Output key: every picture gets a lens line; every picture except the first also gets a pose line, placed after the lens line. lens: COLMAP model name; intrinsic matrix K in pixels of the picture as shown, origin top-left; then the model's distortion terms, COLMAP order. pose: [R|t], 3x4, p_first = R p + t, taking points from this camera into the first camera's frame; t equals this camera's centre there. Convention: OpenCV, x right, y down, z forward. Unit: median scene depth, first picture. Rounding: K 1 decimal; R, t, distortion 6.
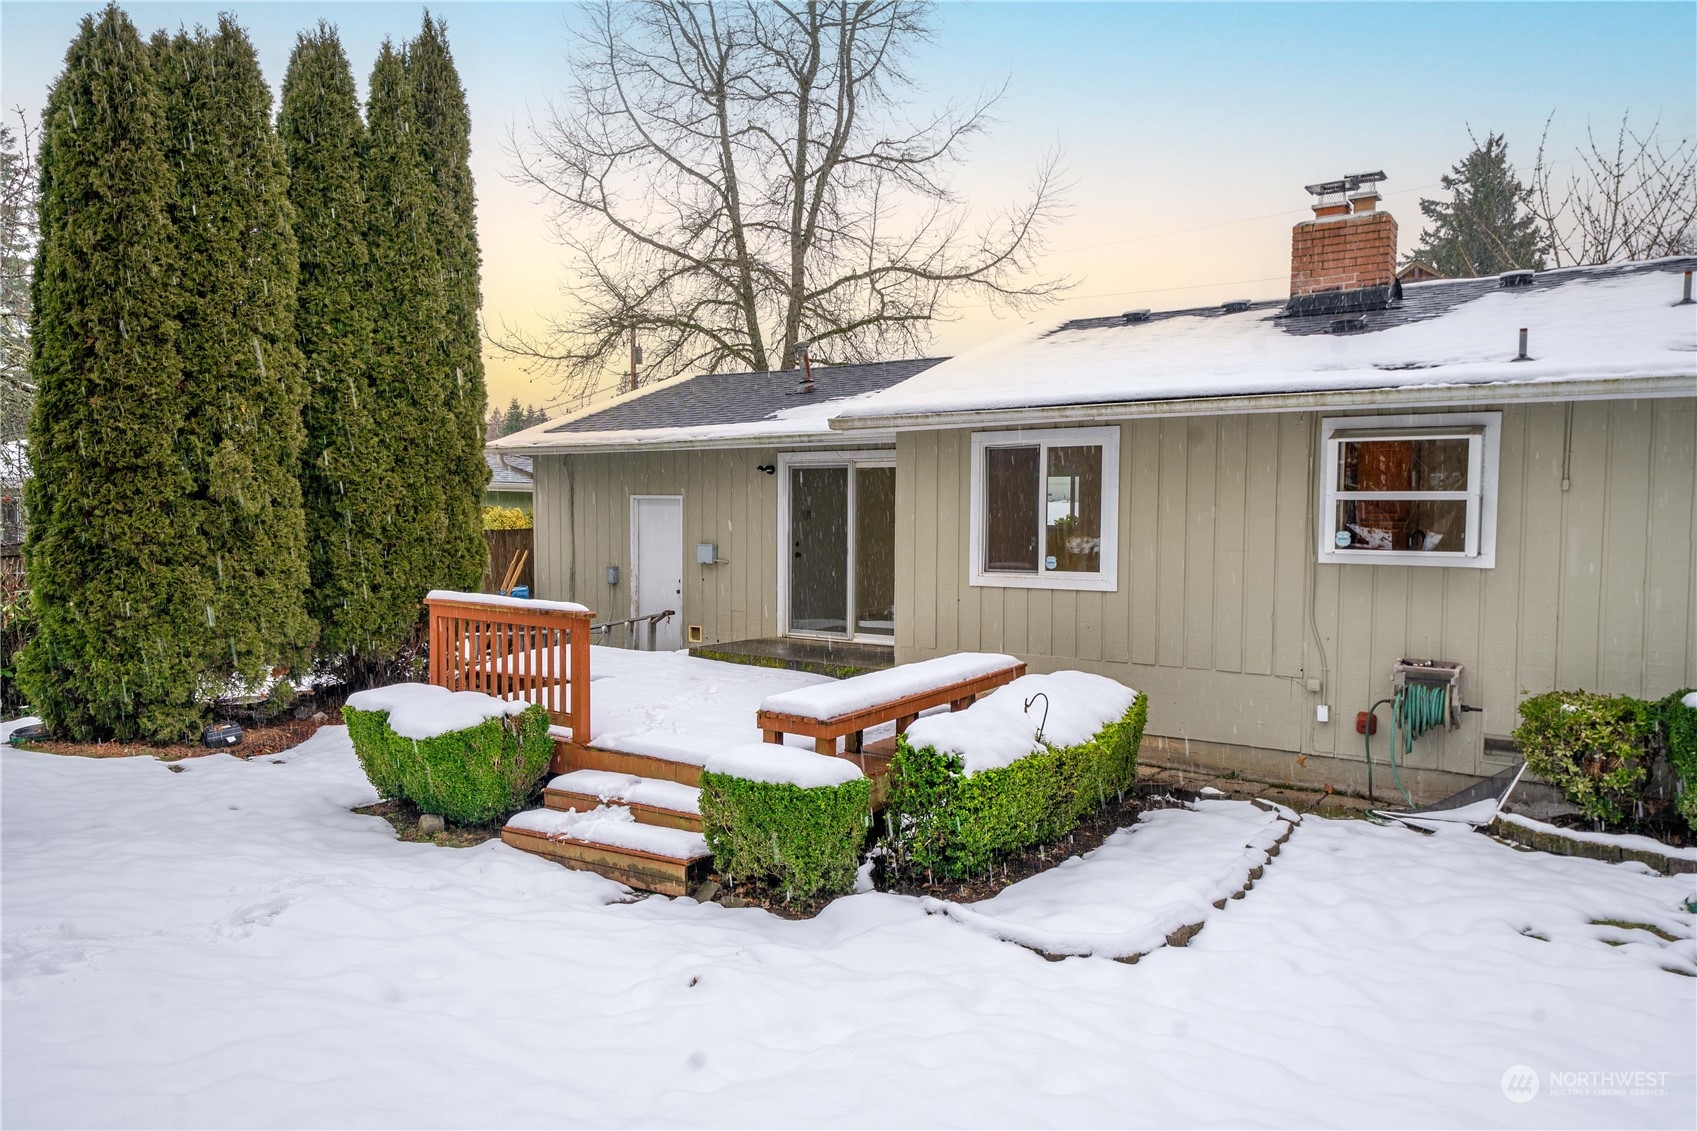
lens RADIAL K [[1134.8, 0, 848.5], [0, 1134.8, 565.5], [0, 0, 1]] dist [0.026795, 0.000440]
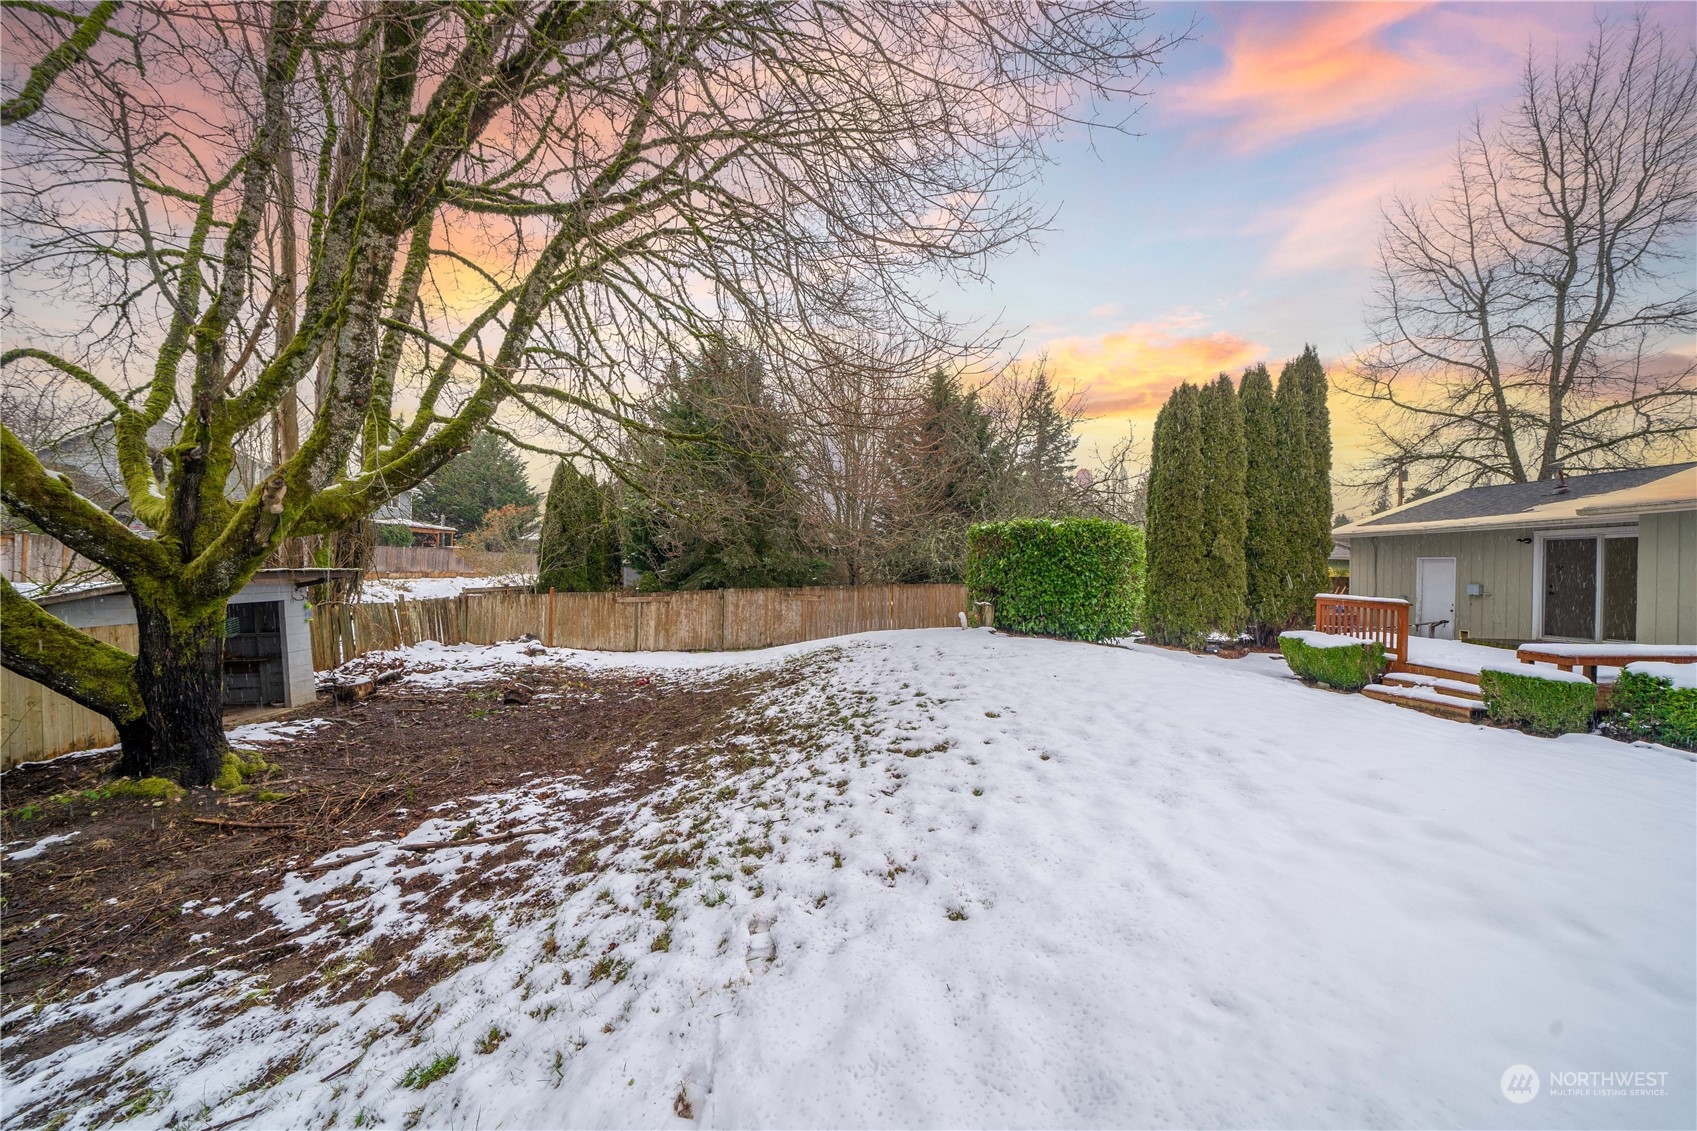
lens RADIAL K [[597.6, 0, 848.5], [0, 597.6, 565.5], [0, 0, 1]] dist [-0.029474, 0.004310]
pose [[0.594795, 0.003862, -0.803868, 0.022668], [-0.055761, 0.997778, -0.036465, 0.040381], [0.801941, 0.066514, 0.593689, -0.328934]]
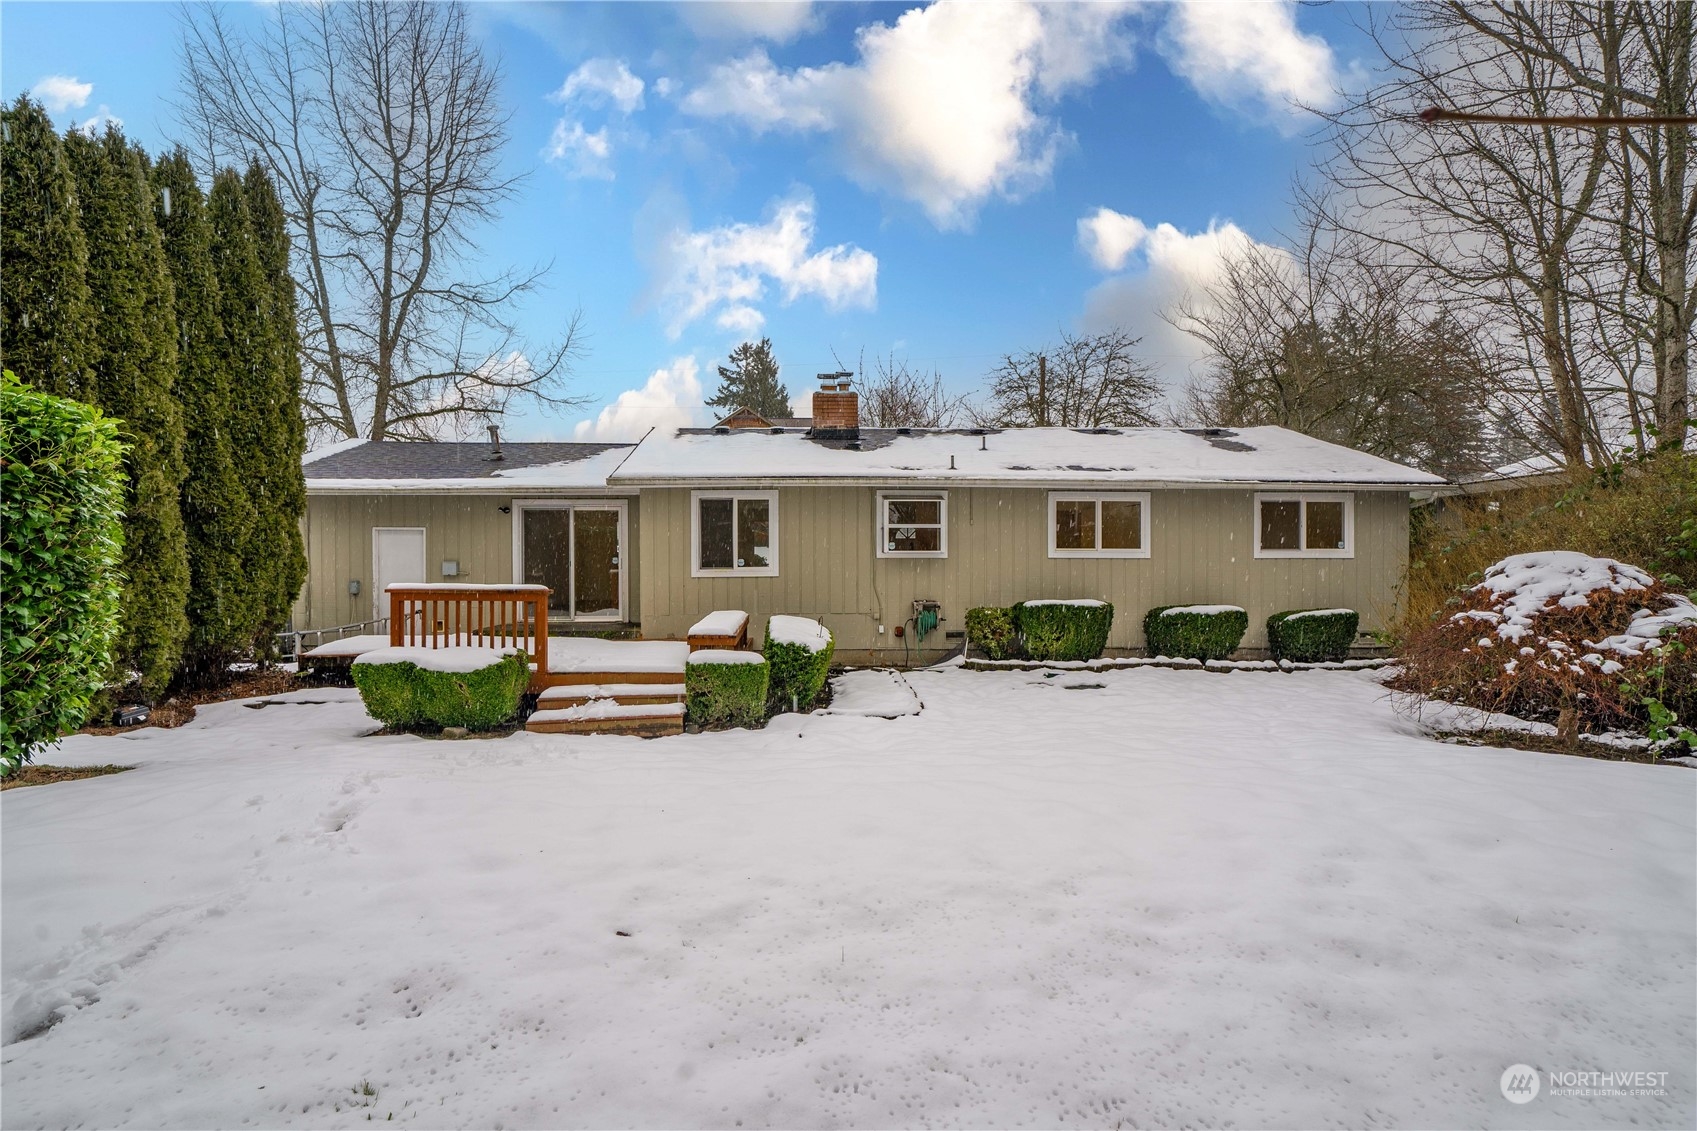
lens RADIAL K [[781.7, 0, 848.5], [0, 781.7, 565.5], [0, 0, 1]] dist [0.001621, 0.000616]
pose [[0.800951, -0.014749, 0.598548, -0.314706], [0.036628, 0.999031, -0.024397, 0.028311], [-0.597608, 0.041464, 0.800715, -0.082621]]
